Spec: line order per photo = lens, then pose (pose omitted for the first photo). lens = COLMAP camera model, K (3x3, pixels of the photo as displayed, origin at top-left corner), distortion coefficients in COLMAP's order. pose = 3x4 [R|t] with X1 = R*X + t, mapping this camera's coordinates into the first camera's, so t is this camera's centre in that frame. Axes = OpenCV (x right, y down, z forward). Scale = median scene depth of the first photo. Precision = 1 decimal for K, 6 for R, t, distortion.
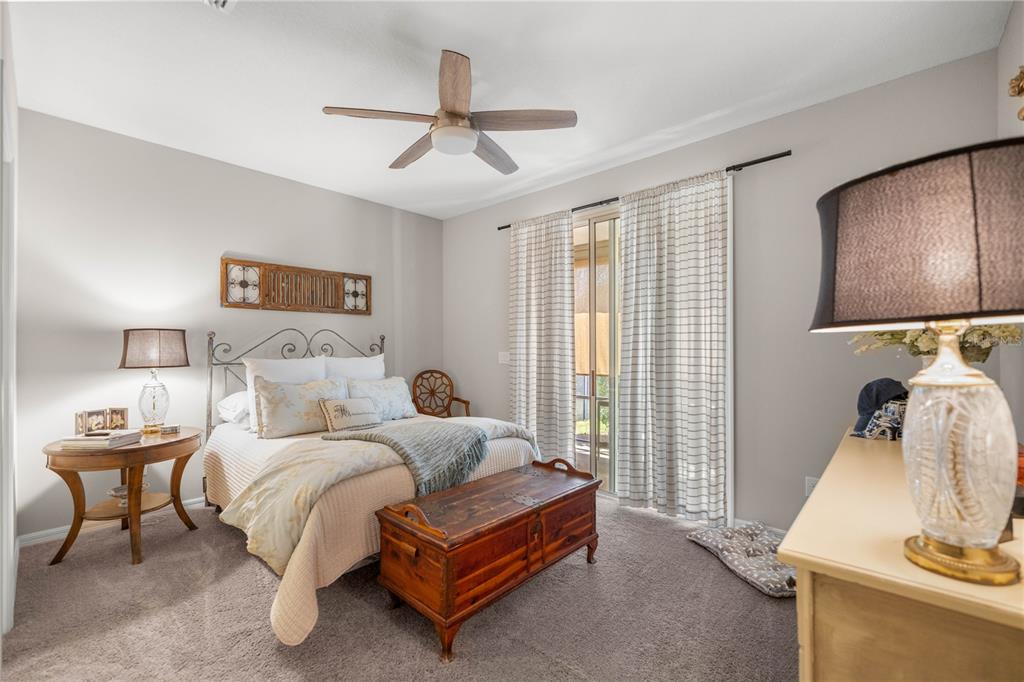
lens RADIAL K [[431.9, 0, 510.7], [0, 431.9, 339.8], [0, 0, 1]] dist [-0.001885, 0.000089]
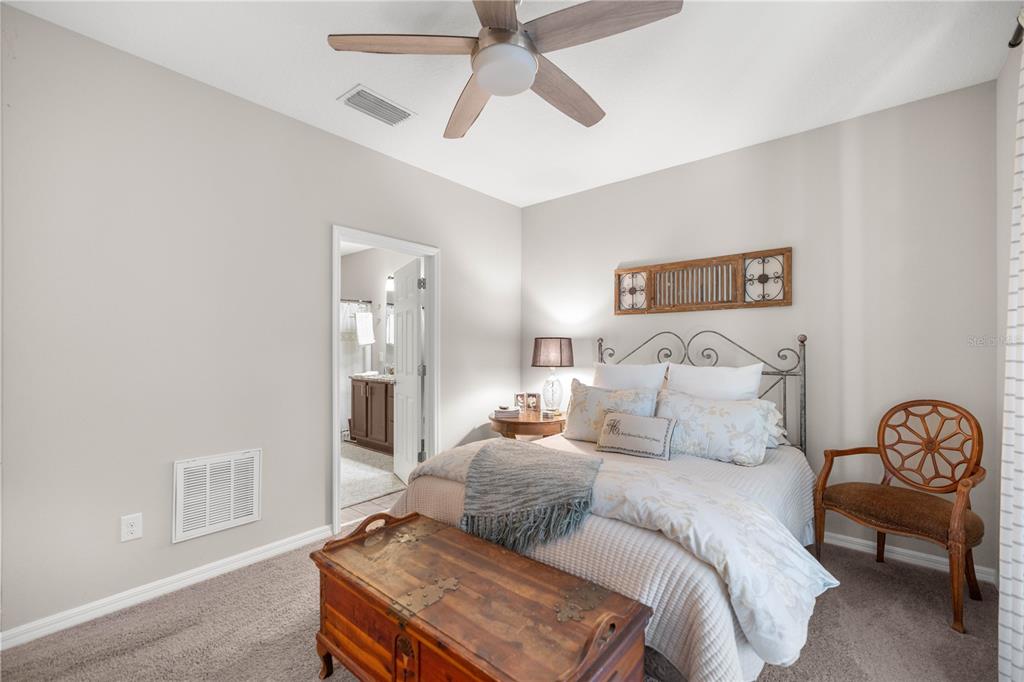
lens RADIAL K [[431.9, 0, 510.6], [0, 431.9, 347.8], [0, 0, 1]] dist [-0.001885, 0.000089]
pose [[0.038834, -0.001618, -0.999244, 0.389202], [0.012383, 0.999923, -0.001138, 0.004615], [0.999169, -0.012329, 0.038851, 0.642279]]
